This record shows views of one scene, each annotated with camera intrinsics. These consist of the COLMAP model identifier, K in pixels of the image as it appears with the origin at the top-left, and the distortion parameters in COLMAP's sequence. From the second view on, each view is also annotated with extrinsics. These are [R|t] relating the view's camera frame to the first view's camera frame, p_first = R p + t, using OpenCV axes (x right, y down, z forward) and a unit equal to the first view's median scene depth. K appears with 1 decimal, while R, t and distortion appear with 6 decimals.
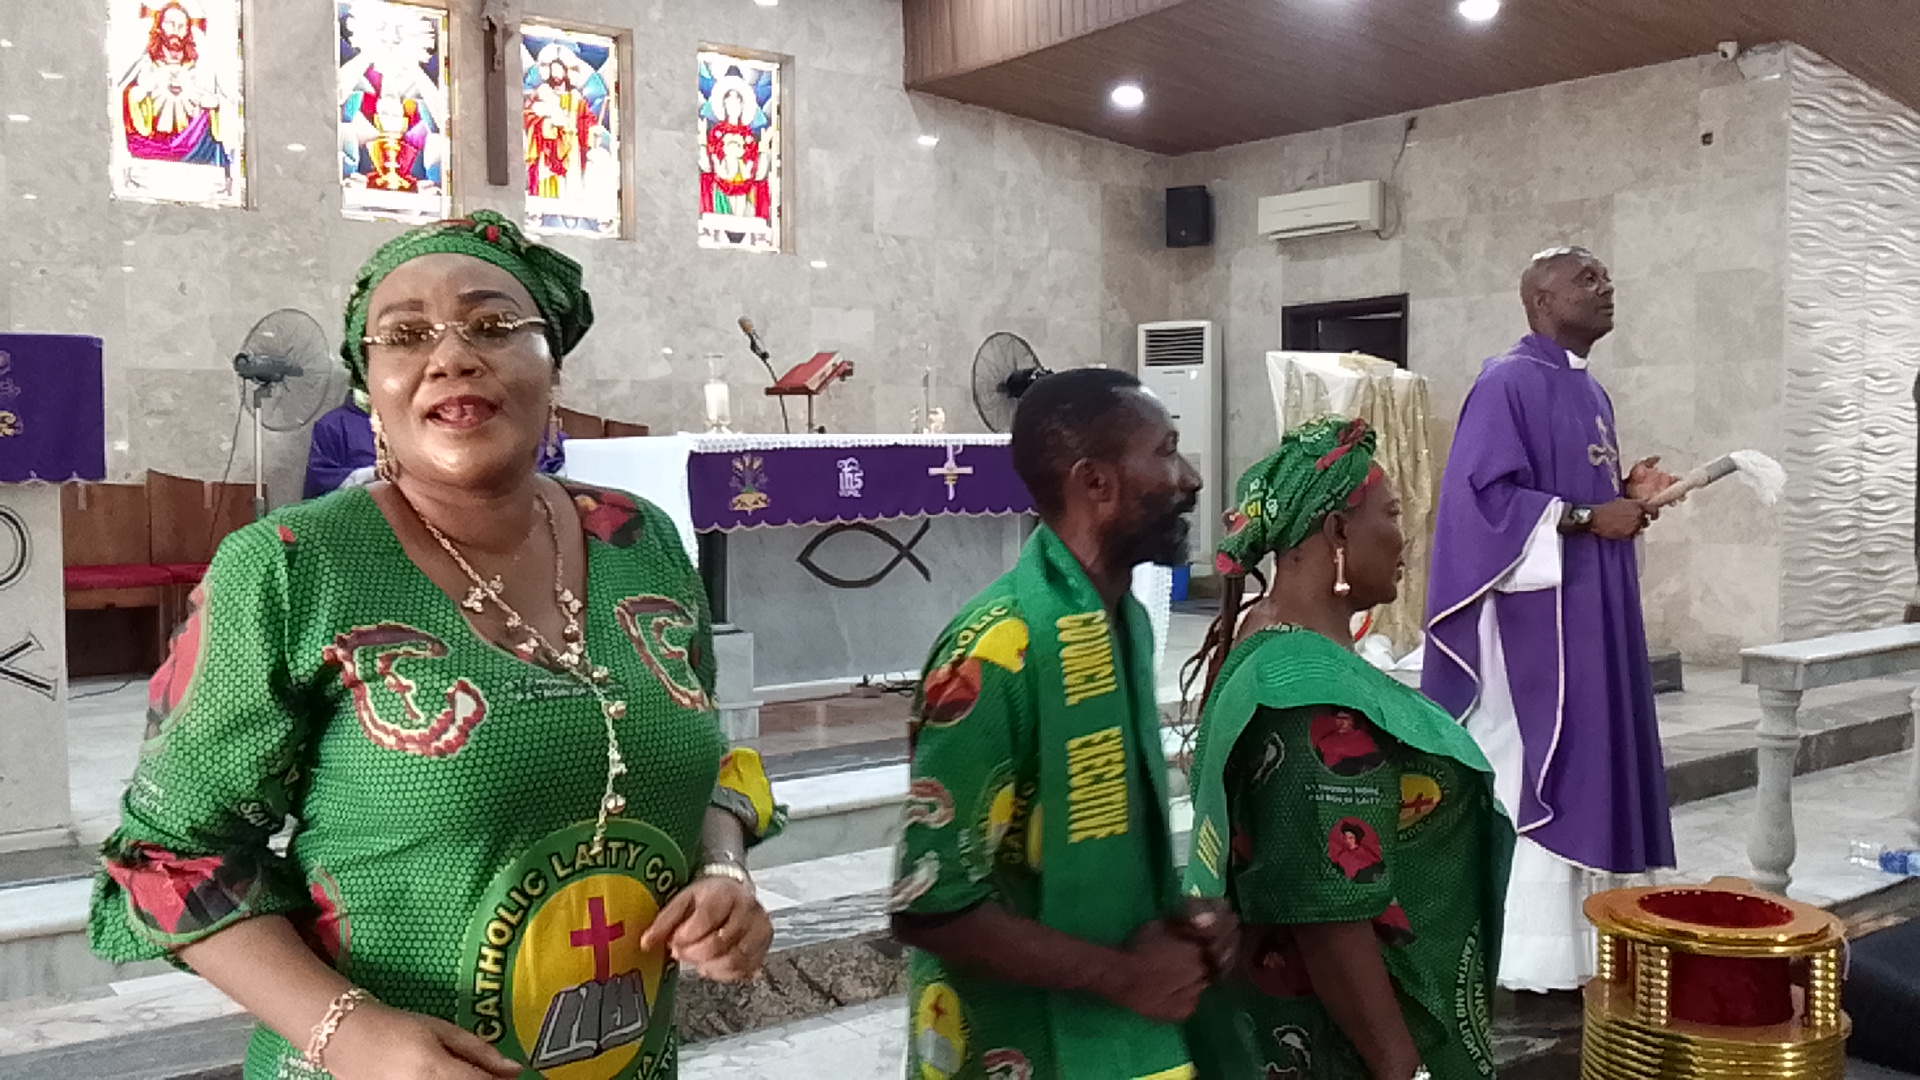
lens RADIAL K [[1752.3, 0, 954.9], [0, 1752.3, 549.3], [0, 0, 1]] dist [0.191513, -0.318501]
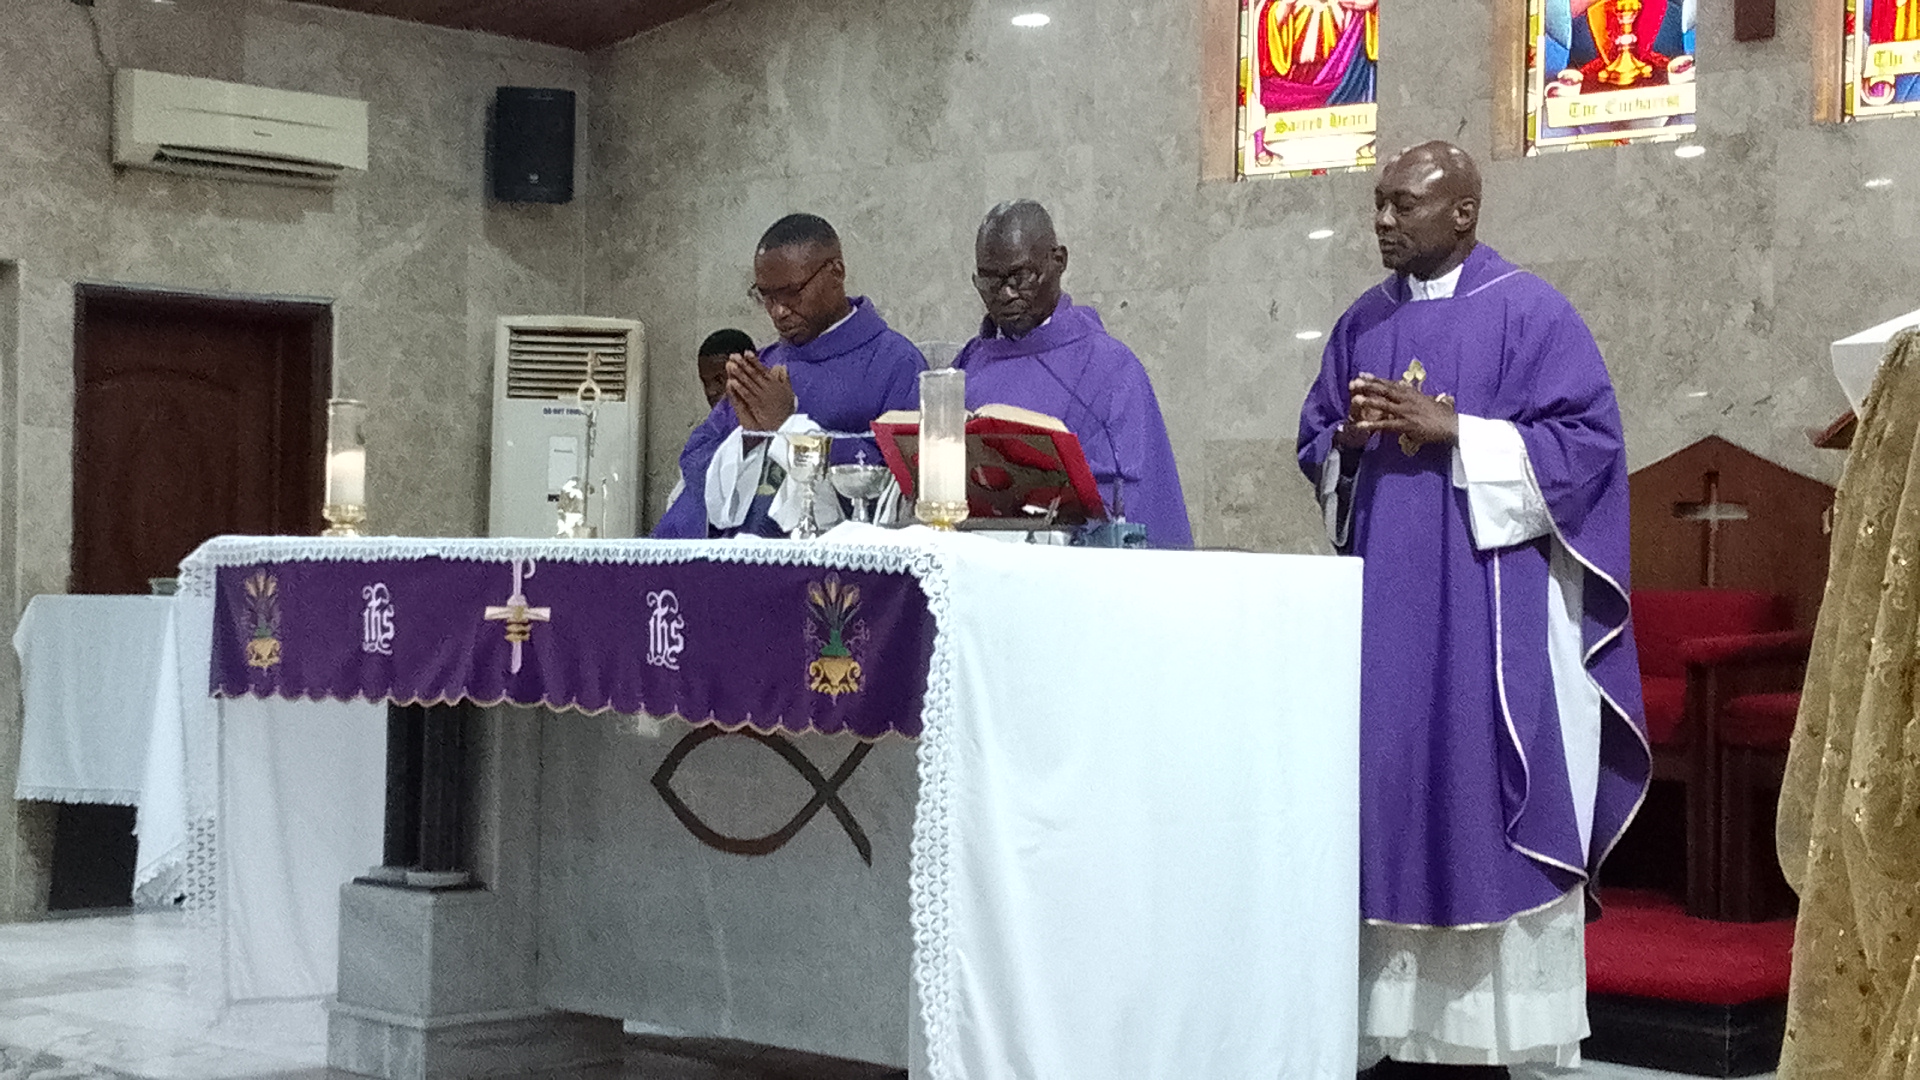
lens RADIAL K [[3265.1, 0, 960.0], [0, 3265.1, 540.0], [0, 0, 1]] dist [0.021617, 0.054537]
pose [[0.128887, 0.002770, -0.991655, 0.673858], [-0.069760, 0.997544, -0.006280, -0.050415], [0.989203, 0.069987, 0.128763, 0.744764]]
